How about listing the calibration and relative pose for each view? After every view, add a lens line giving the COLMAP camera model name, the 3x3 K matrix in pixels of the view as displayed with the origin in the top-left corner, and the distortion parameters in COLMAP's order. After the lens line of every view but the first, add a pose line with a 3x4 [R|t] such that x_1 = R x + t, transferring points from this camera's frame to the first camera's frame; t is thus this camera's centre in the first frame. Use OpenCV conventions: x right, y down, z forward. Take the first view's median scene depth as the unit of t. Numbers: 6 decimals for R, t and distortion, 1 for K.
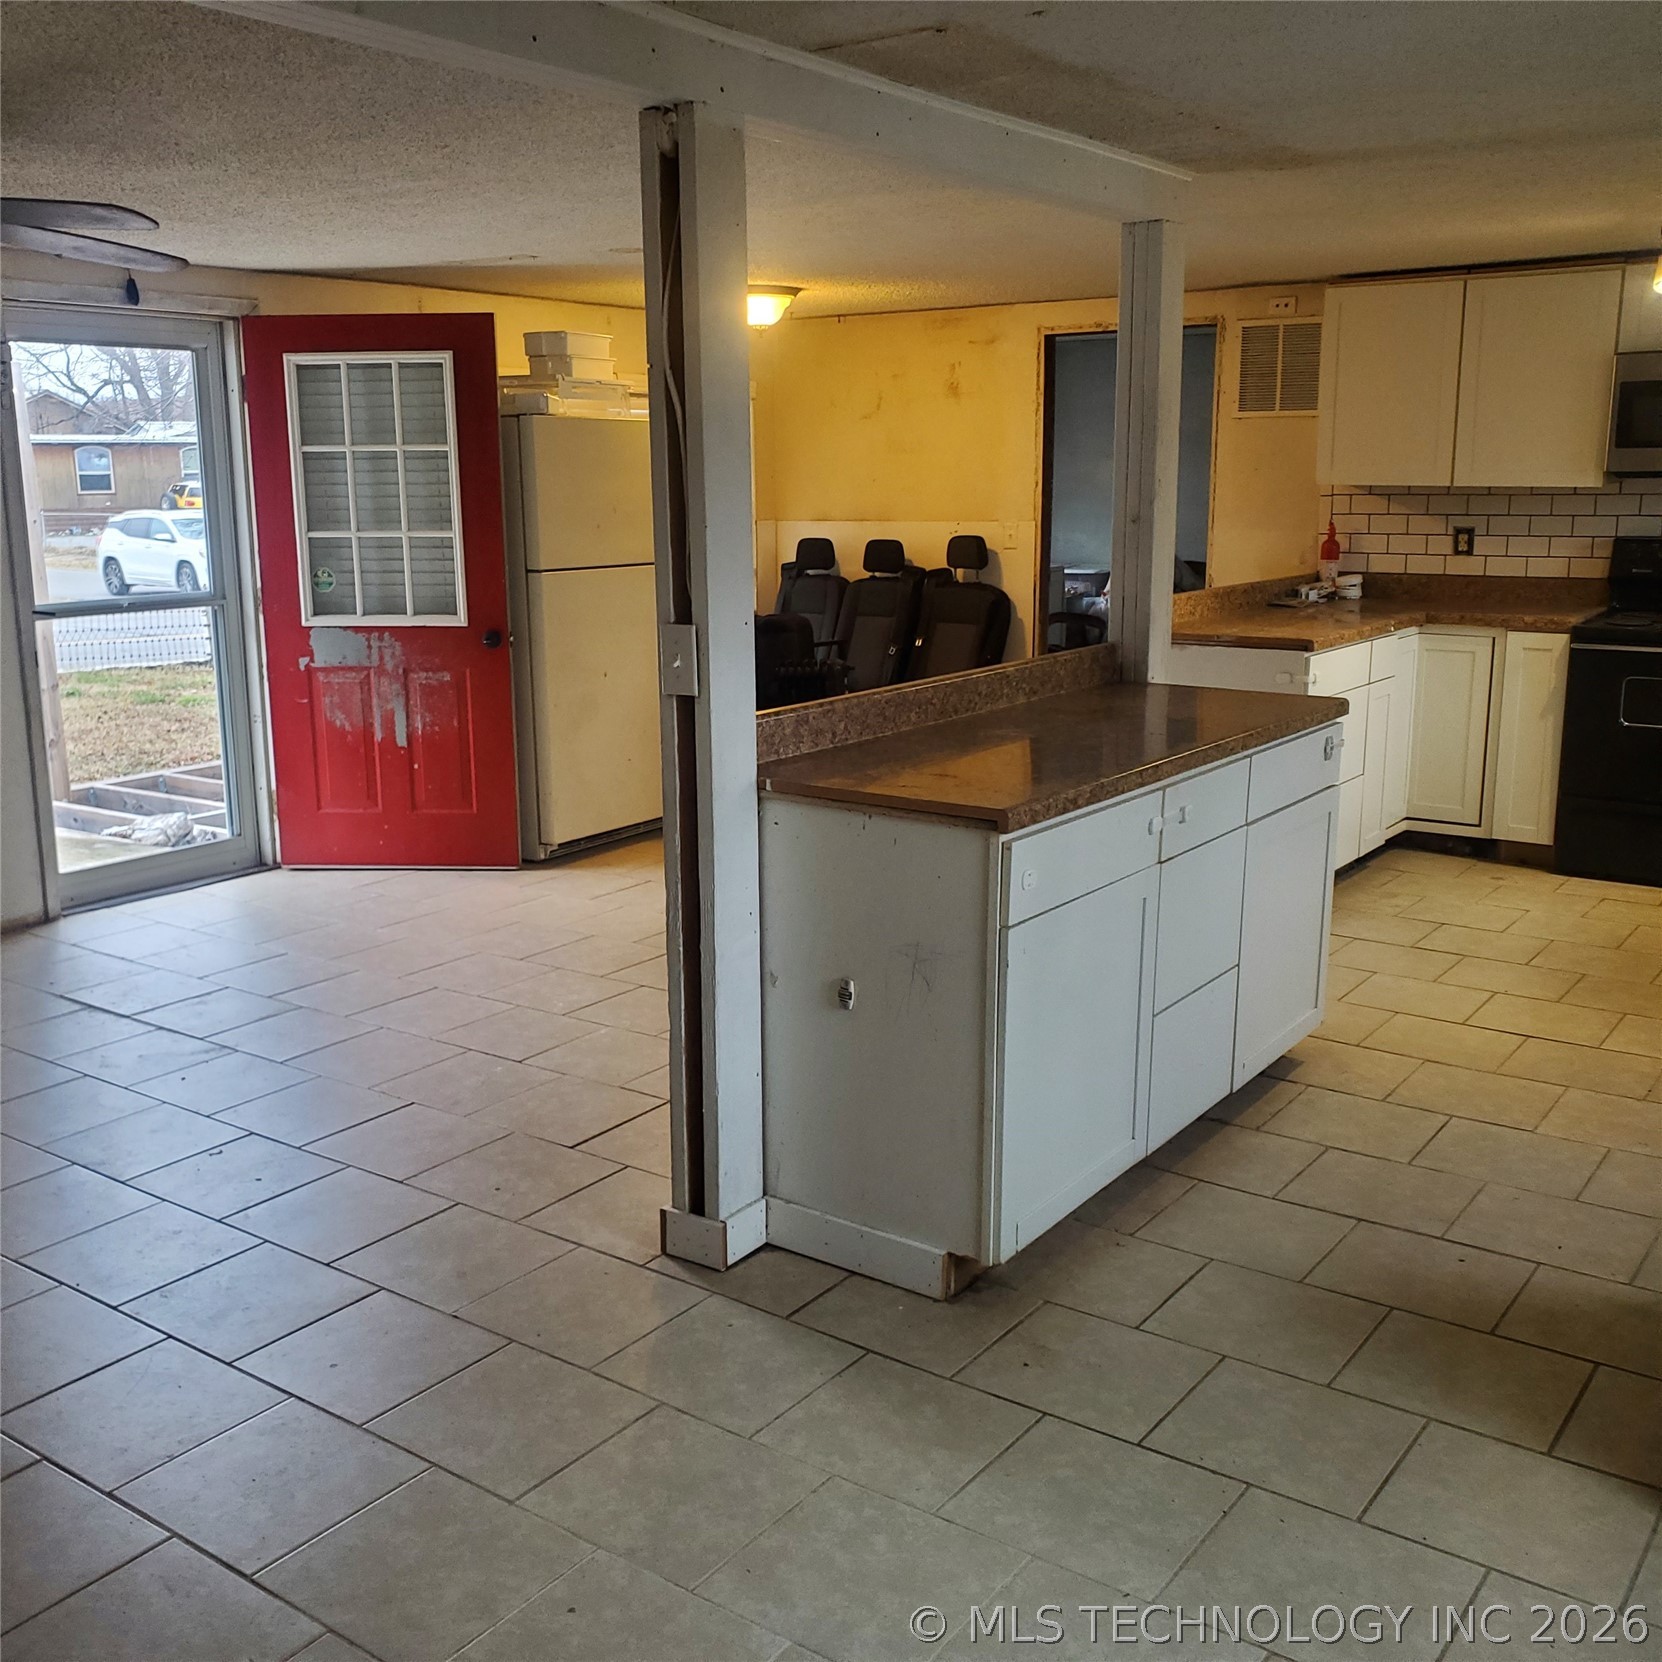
lens RADIAL K [[1733.7, 0, 810.8], [0, 1733.7, 829.8], [0, 0, 1]] dist [0.125703, -0.283738]
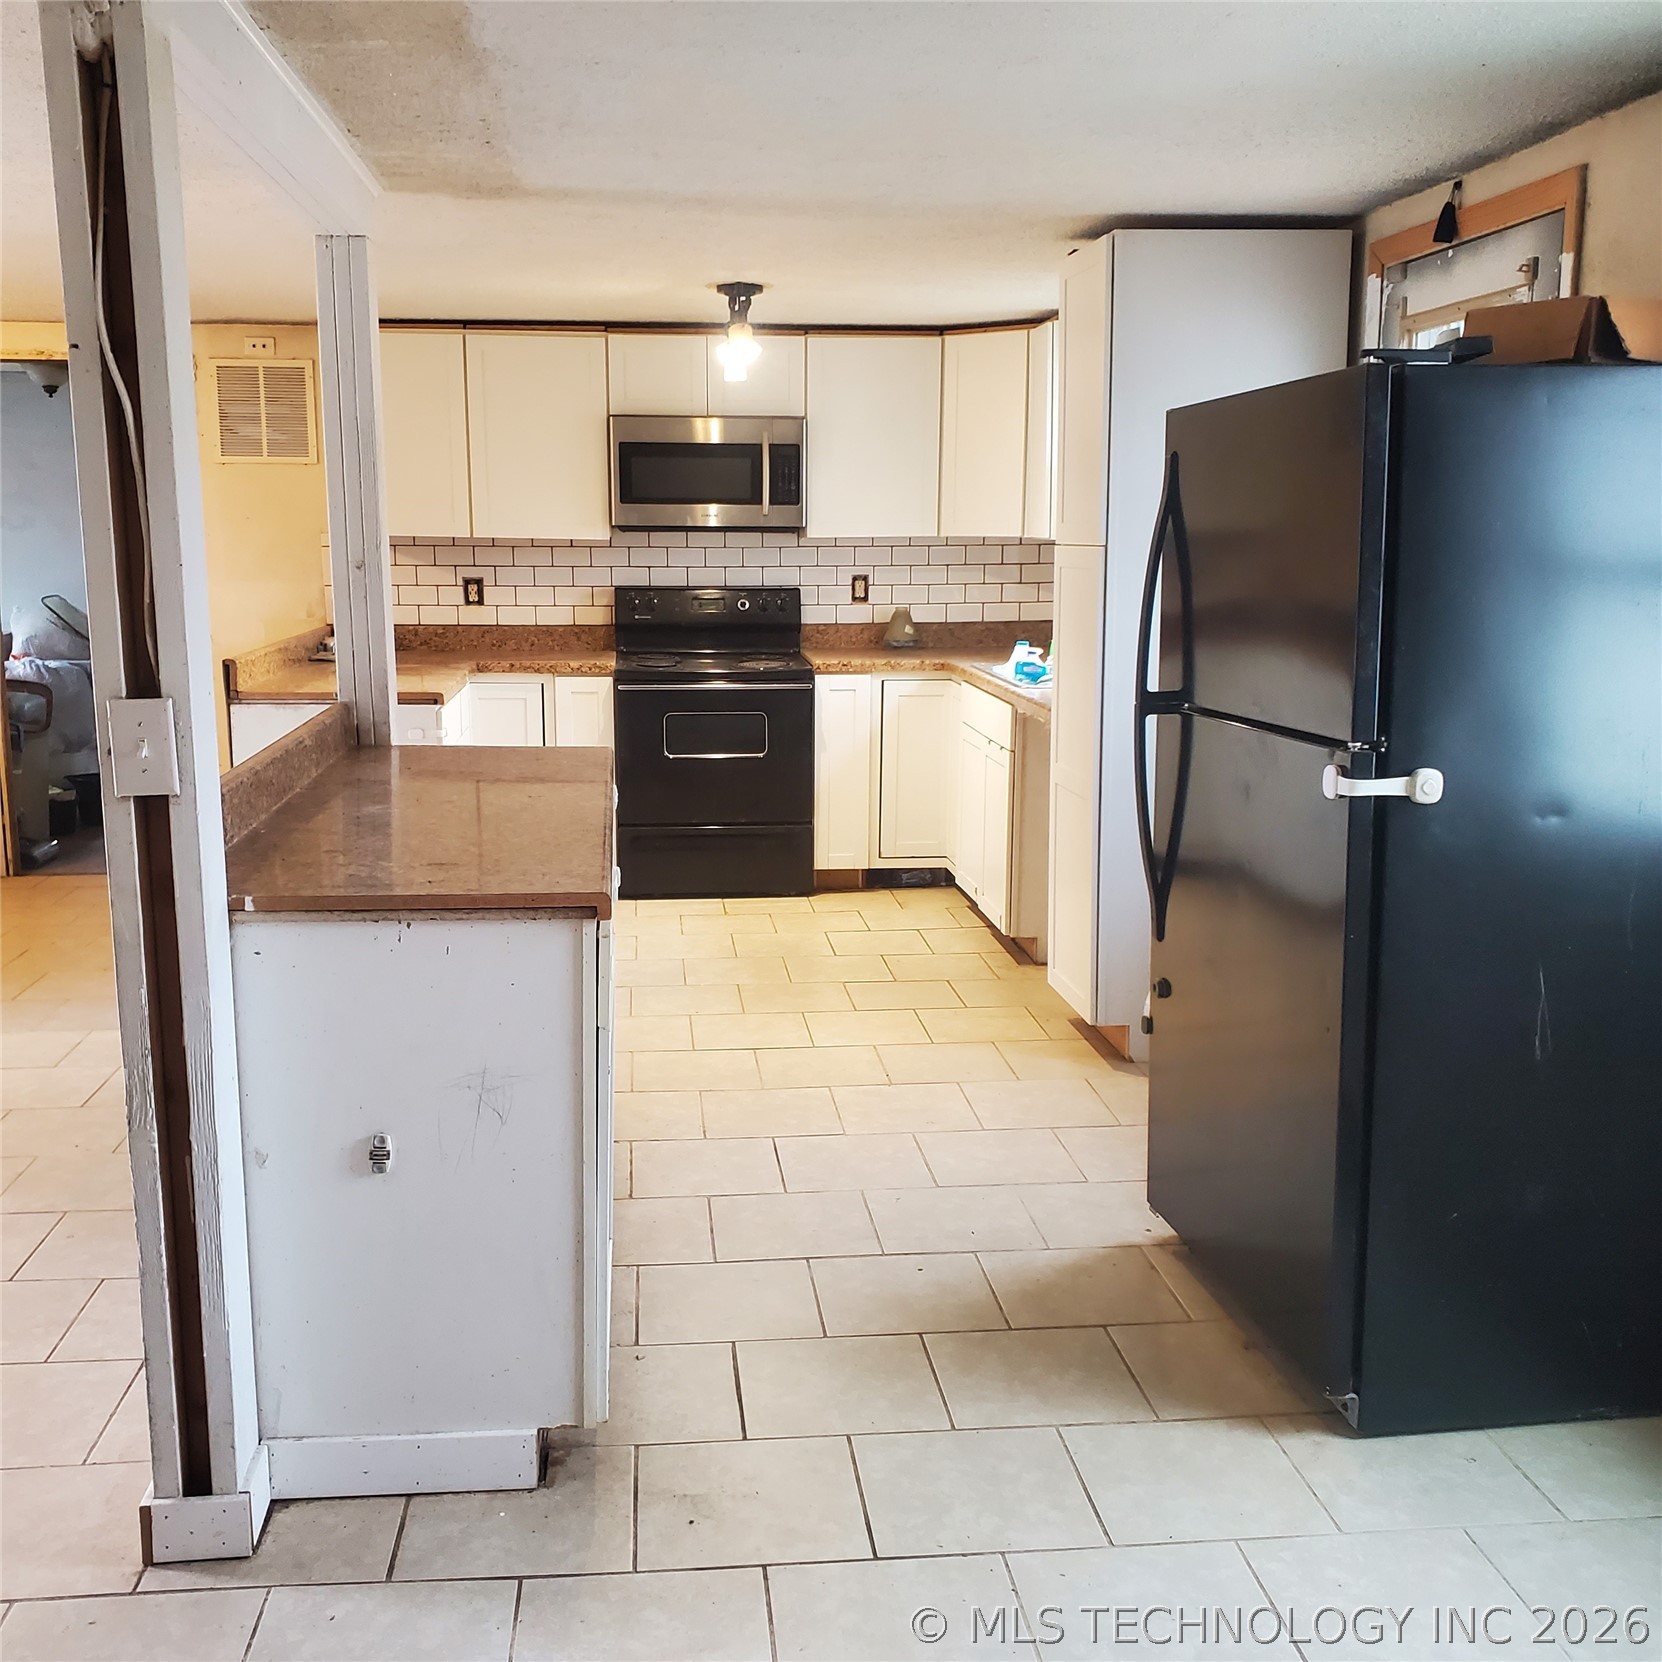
lens RADIAL K [[1712.2, 0, 830.0], [0, 1712.2, 854.6], [0, 0, 1]] dist [0.130471, -0.228844]
pose [[0.749802, -0.114783, 0.651631, -0.156070], [0.125098, 0.991668, 0.030736, -0.019028], [-0.649729, 0.058472, 0.757913, 0.123542]]
